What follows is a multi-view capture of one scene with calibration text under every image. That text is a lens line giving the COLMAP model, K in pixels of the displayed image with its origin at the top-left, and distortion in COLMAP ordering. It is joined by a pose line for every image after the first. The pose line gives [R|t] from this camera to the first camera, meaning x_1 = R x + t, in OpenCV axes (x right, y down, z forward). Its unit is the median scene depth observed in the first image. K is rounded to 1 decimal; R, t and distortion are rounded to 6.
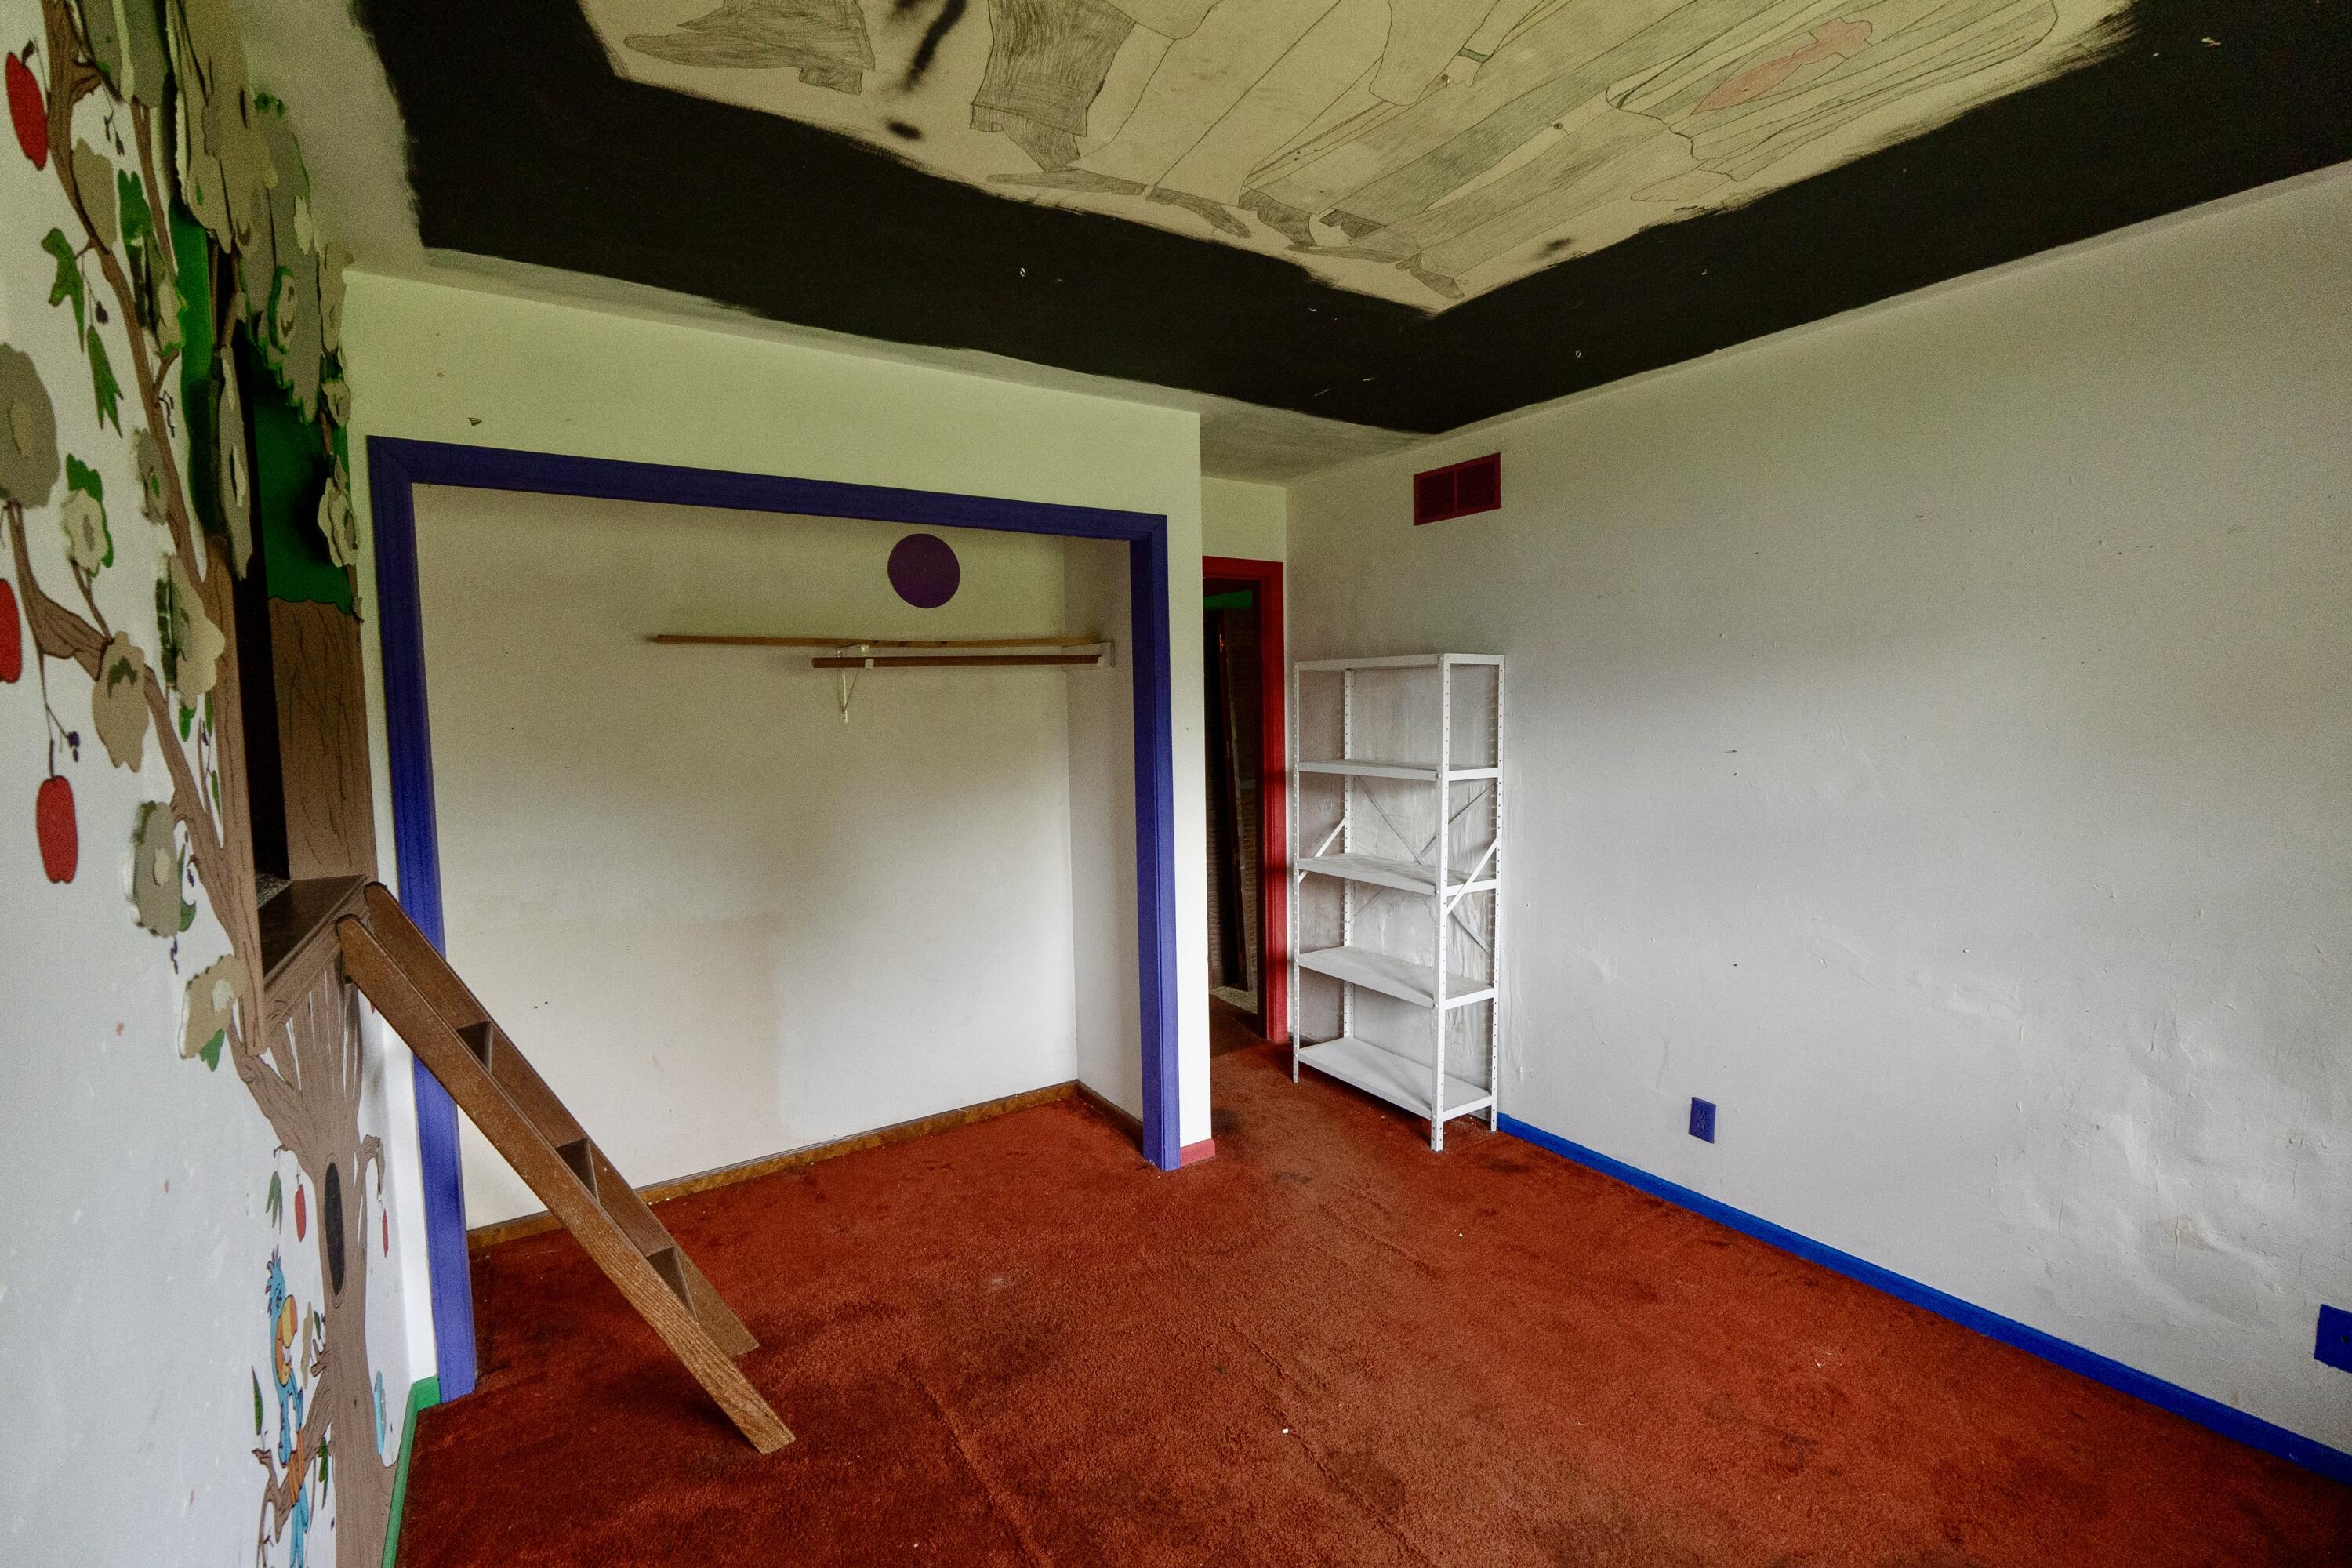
lens RADIAL K [[975.5, 0, 1172.9], [0, 975.5, 775.3], [0, 0, 1]] dist [-0.013511, 0.001944]
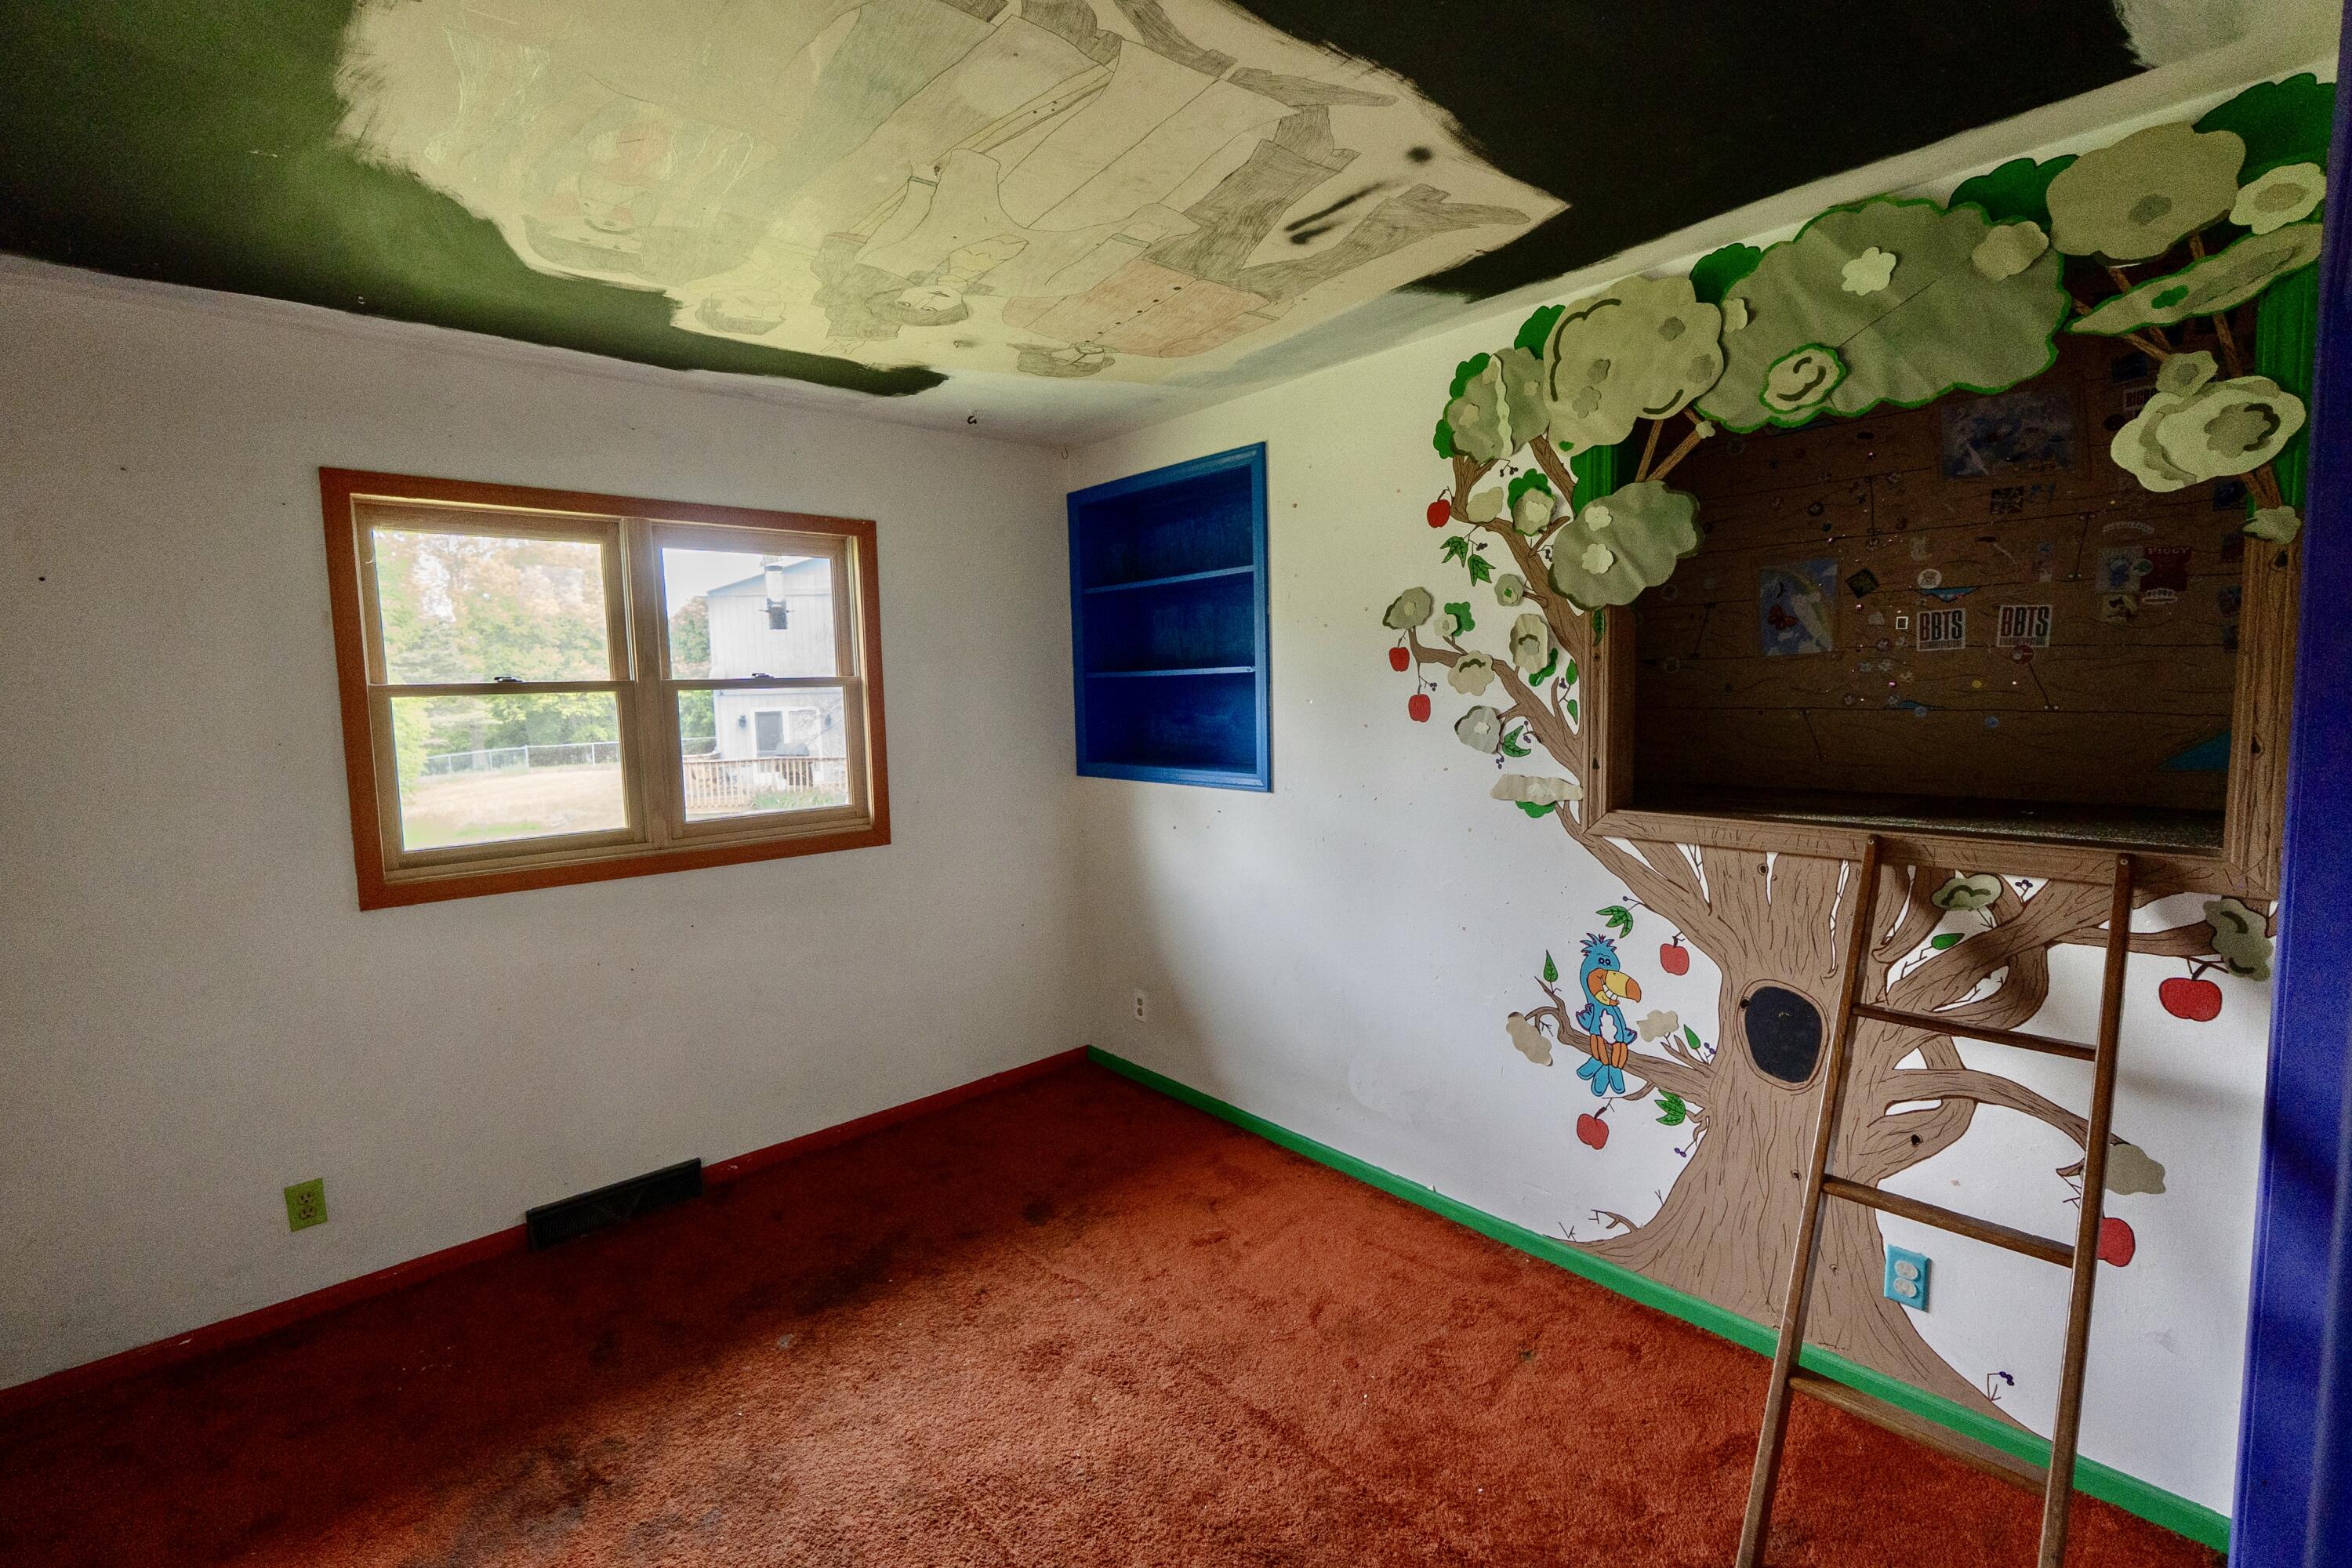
lens RADIAL K [[1089.2, 0, 1178.3], [0, 1089.2, 797.9], [0, 0, 1]] dist [0.001253, -0.000026]
pose [[-0.985954, 0.060439, -0.155695, 0.206542], [0.031009, 0.982261, 0.184937, -0.173338], [0.164110, 0.177512, -0.970339, 2.082734]]
